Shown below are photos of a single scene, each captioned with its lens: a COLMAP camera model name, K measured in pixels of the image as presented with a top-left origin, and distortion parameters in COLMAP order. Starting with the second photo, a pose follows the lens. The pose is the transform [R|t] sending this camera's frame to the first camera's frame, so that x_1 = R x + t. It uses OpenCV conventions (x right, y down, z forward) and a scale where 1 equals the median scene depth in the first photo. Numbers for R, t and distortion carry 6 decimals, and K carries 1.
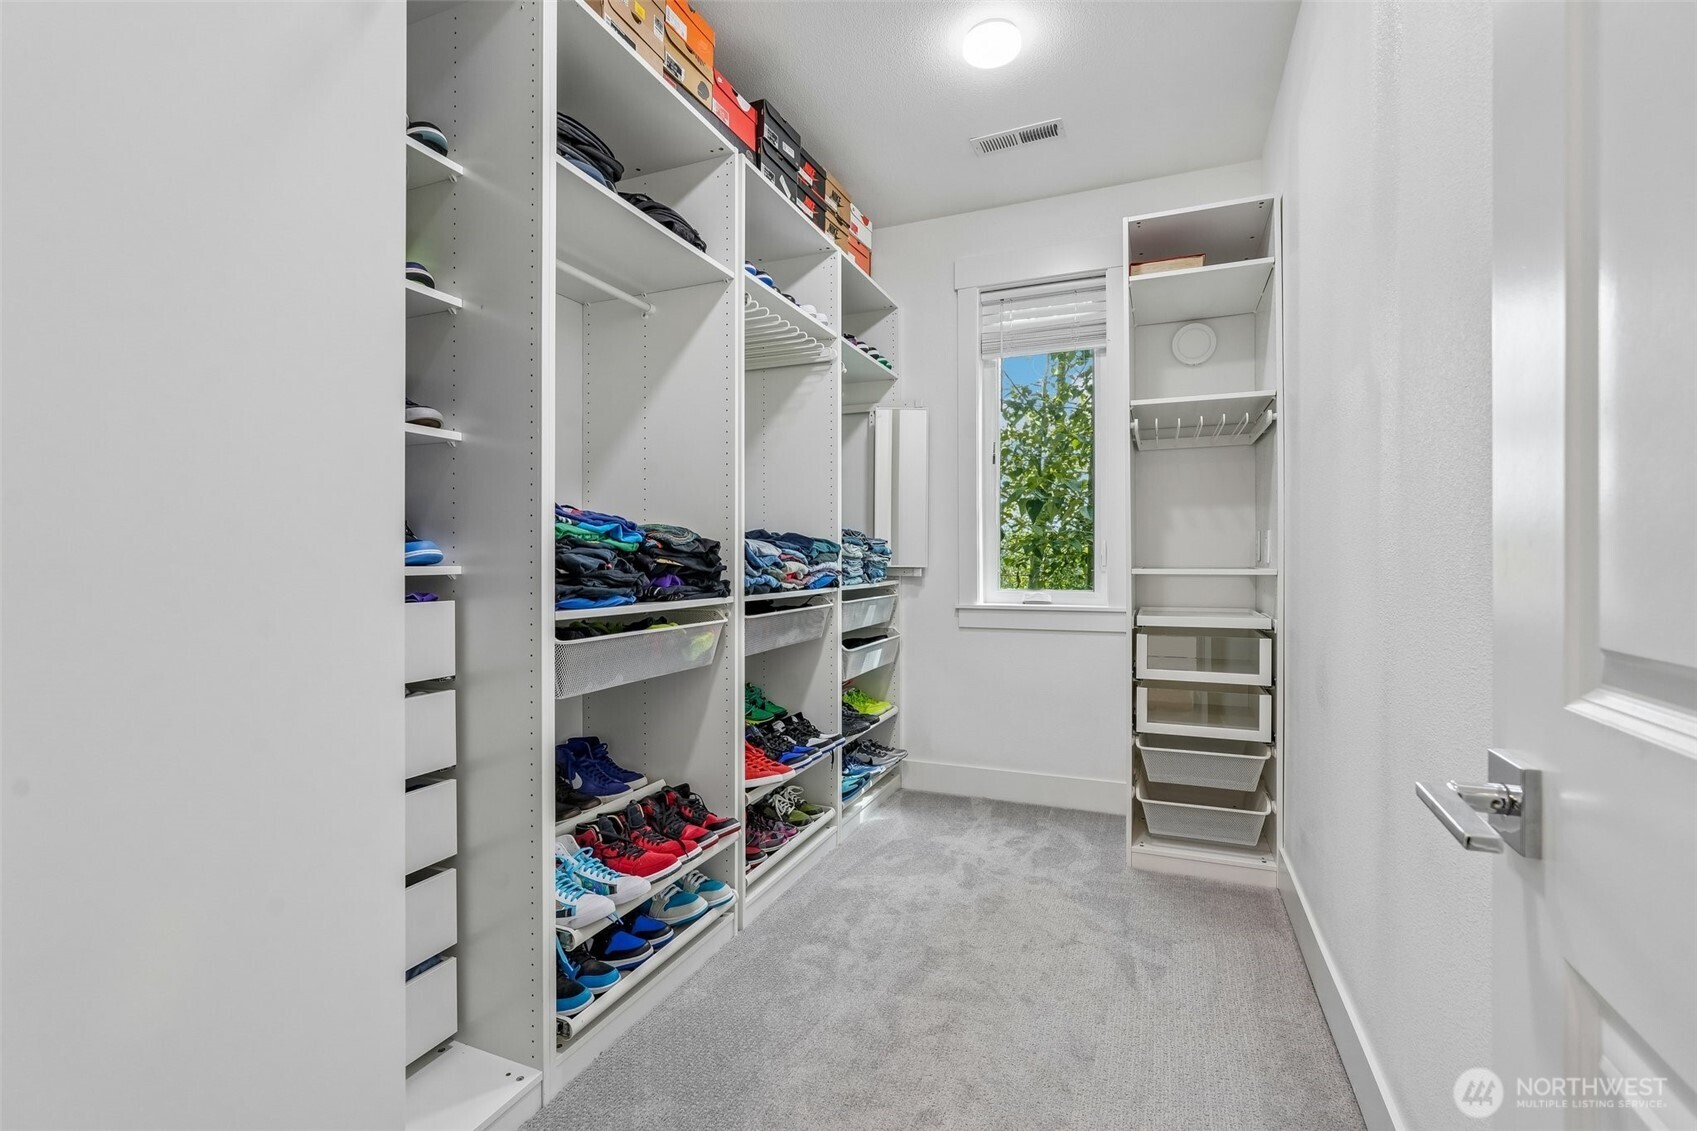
lens RADIAL K [[748.0, 0, 850.8], [0, 748.0, 557.0], [0, 0, 1]] dist [-0.011533, 0.003404]
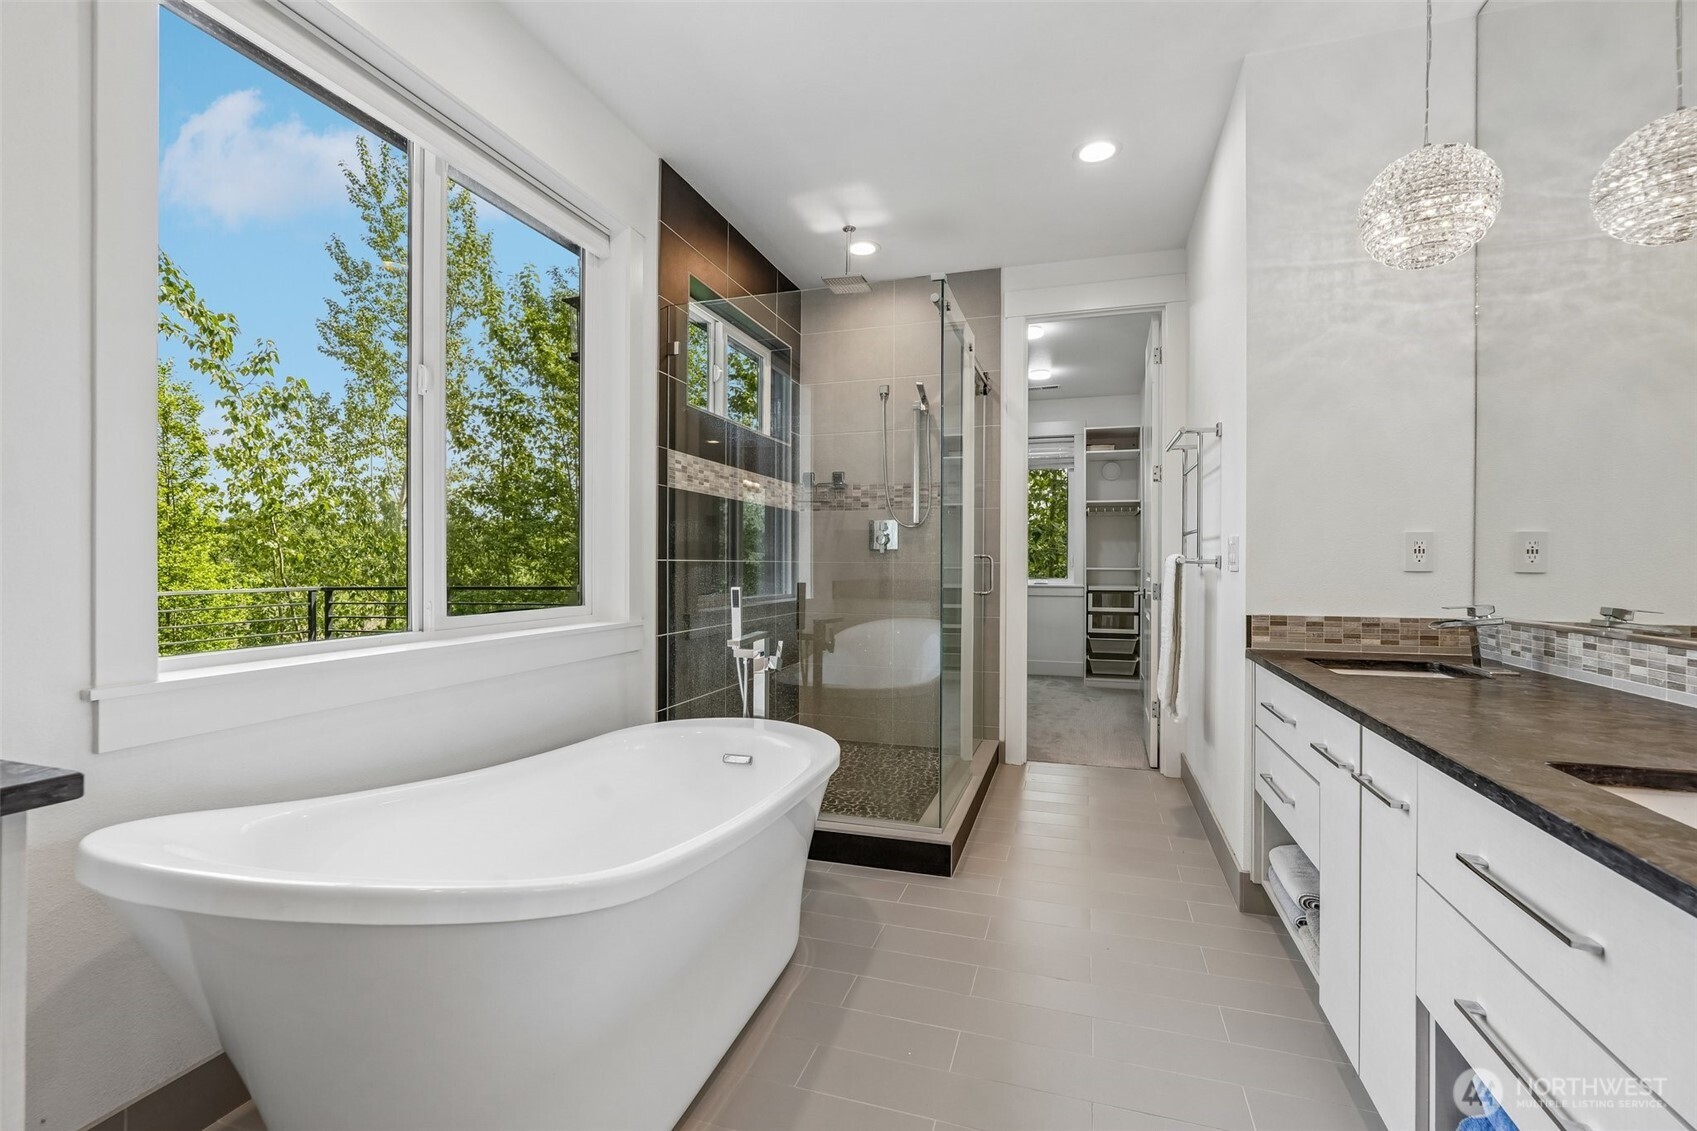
lens RADIAL K [[748.0, 0, 845.5], [0, 748.0, 566.6], [0, 0, 1]] dist [-0.011533, 0.003404]
pose [[0.996632, 0.005030, 0.081853, -0.642769], [-0.005069, 0.999987, 0.000266, 0.015608], [-0.081851, -0.000680, 0.996644, -1.451777]]
